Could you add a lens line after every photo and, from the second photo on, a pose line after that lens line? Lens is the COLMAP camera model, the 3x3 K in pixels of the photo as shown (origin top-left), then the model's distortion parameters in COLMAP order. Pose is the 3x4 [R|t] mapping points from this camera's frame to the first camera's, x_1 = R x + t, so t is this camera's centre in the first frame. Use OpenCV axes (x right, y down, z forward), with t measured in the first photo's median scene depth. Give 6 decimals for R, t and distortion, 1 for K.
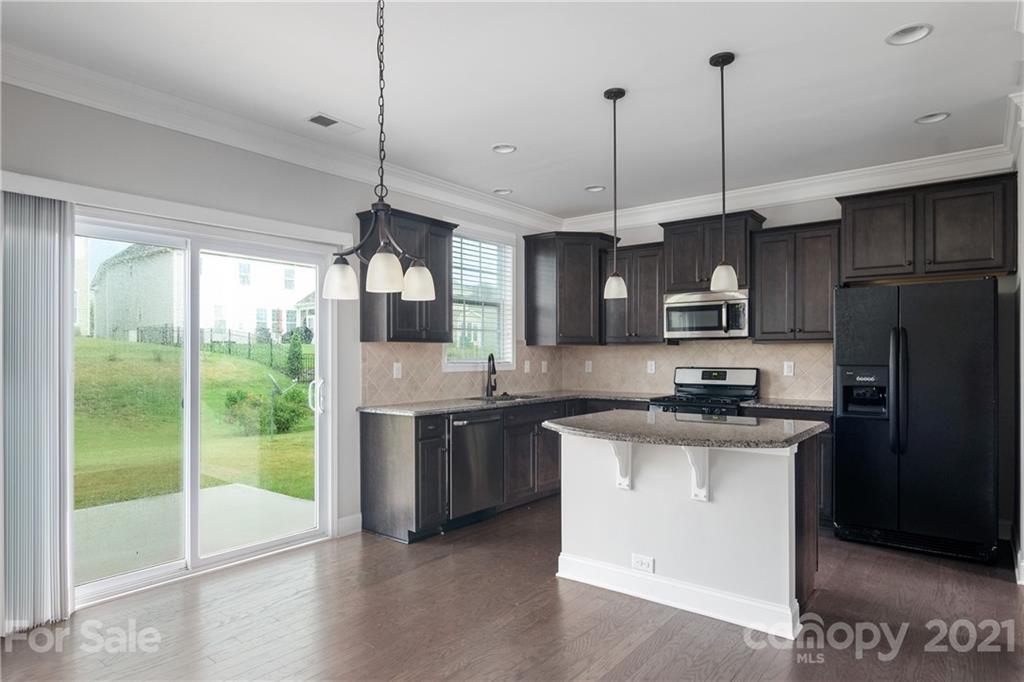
lens RADIAL K [[598.3, 0, 534.2], [0, 598.3, 352.4], [0, 0, 1]] dist [-0.003813, -0.003643]
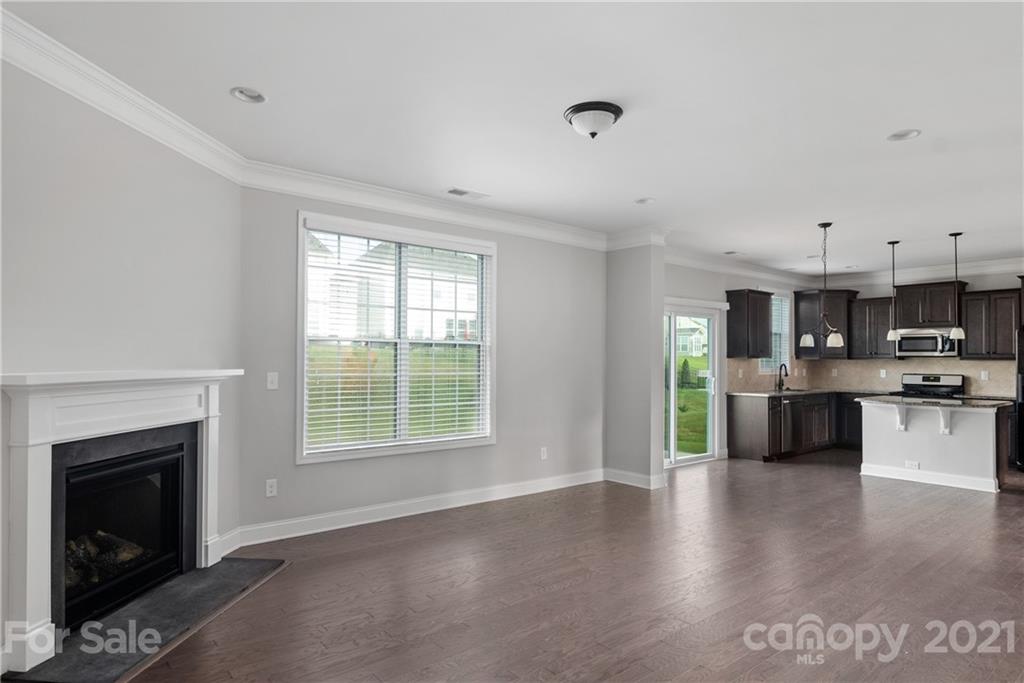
lens RADIAL K [[598.3, 0, 509.6], [0, 598.3, 343.7], [0, 0, 1]] dist [-0.003813, -0.003643]
pose [[0.969078, 0.001209, -0.246752, -0.455606], [-0.006052, 0.999804, -0.018869, -0.022162], [0.246681, 0.019779, 0.968895, -0.948911]]
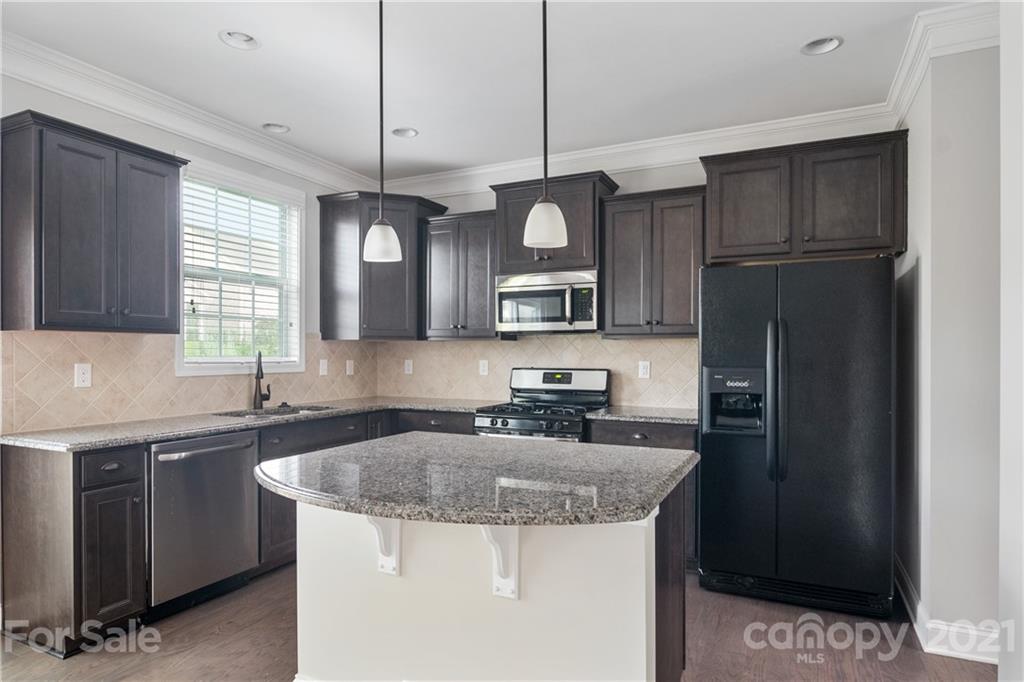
lens RADIAL K [[598.3, 0, 520.1], [0, 598.3, 344.1], [0, 0, 1]] dist [-0.003813, -0.003643]
pose [[0.980302, 0.005151, 0.197438, 0.104142], [-0.003331, 0.999949, -0.009549, 0.000664], [-0.197477, 0.008703, 0.980269, 0.247328]]
